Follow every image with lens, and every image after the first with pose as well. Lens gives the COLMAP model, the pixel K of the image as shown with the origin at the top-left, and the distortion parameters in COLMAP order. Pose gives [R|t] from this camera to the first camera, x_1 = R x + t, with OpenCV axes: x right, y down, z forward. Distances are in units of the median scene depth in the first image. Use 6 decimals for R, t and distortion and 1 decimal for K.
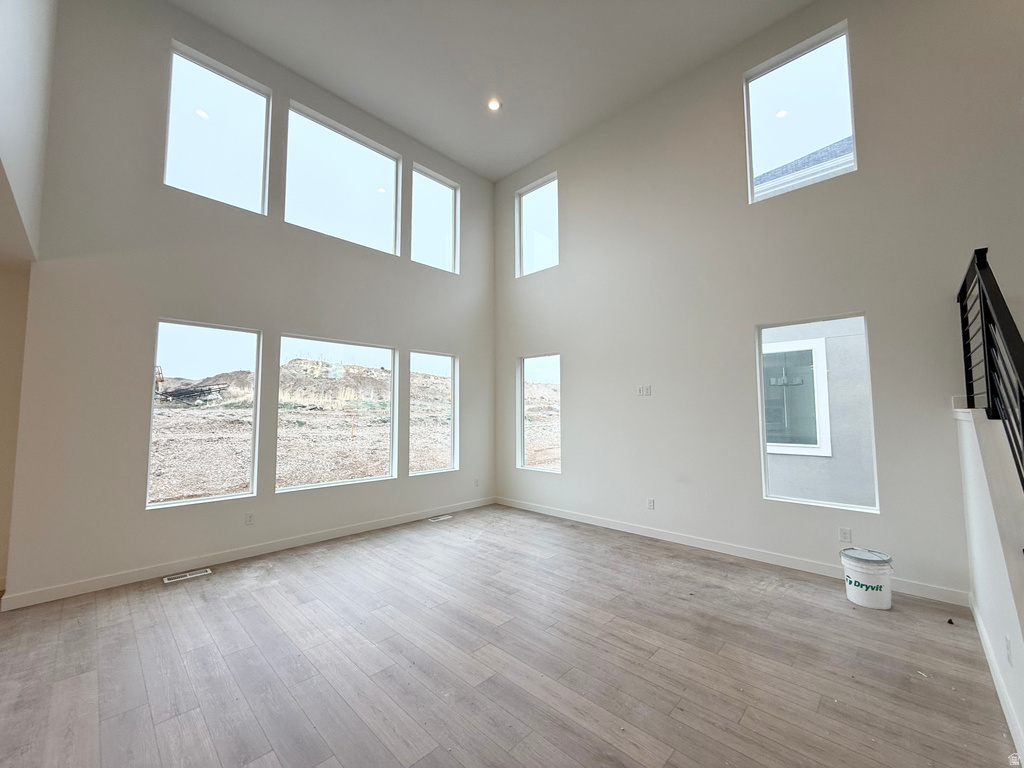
lens RADIAL K [[406.3, 0, 507.8], [0, 406.3, 384.8], [0, 0, 1]] dist [-0.000517, 0.000353]
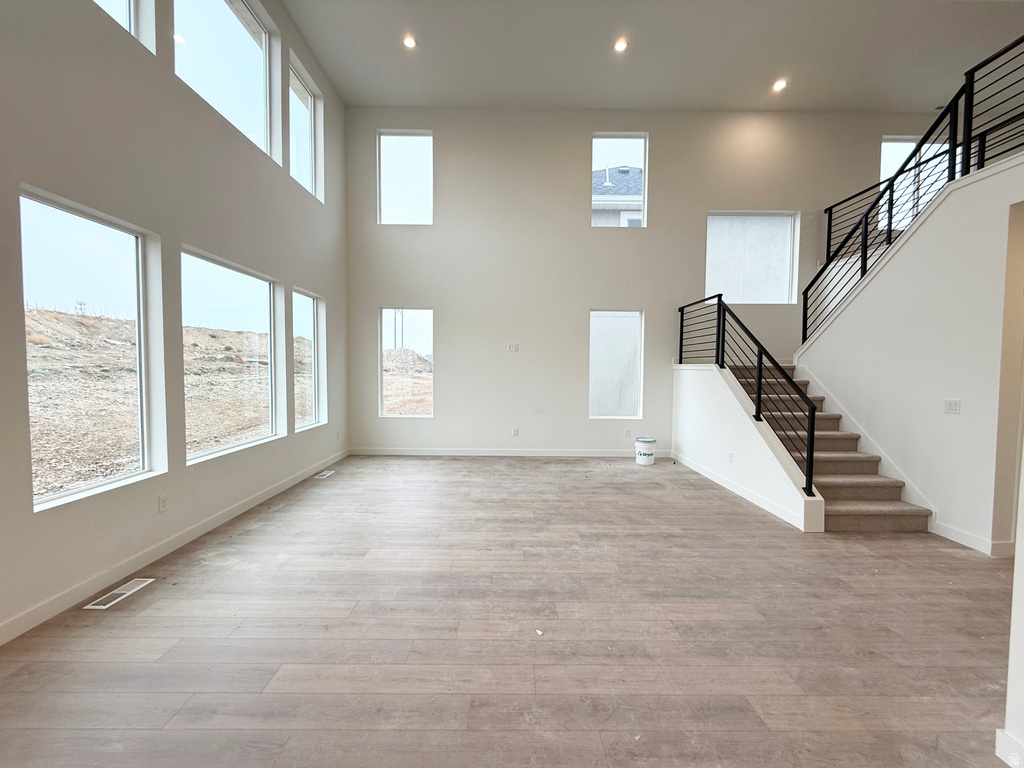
lens RADIAL K [[406.3, 0, 511.6], [0, 406.3, 383.8], [0, 0, 1]] dist [-0.000517, 0.000353]
pose [[0.712988, -0.019814, 0.700896, -0.673519], [-0.058878, 0.994379, 0.088004, 0.018698], [-0.698700, -0.104013, 0.707813, 0.081468]]
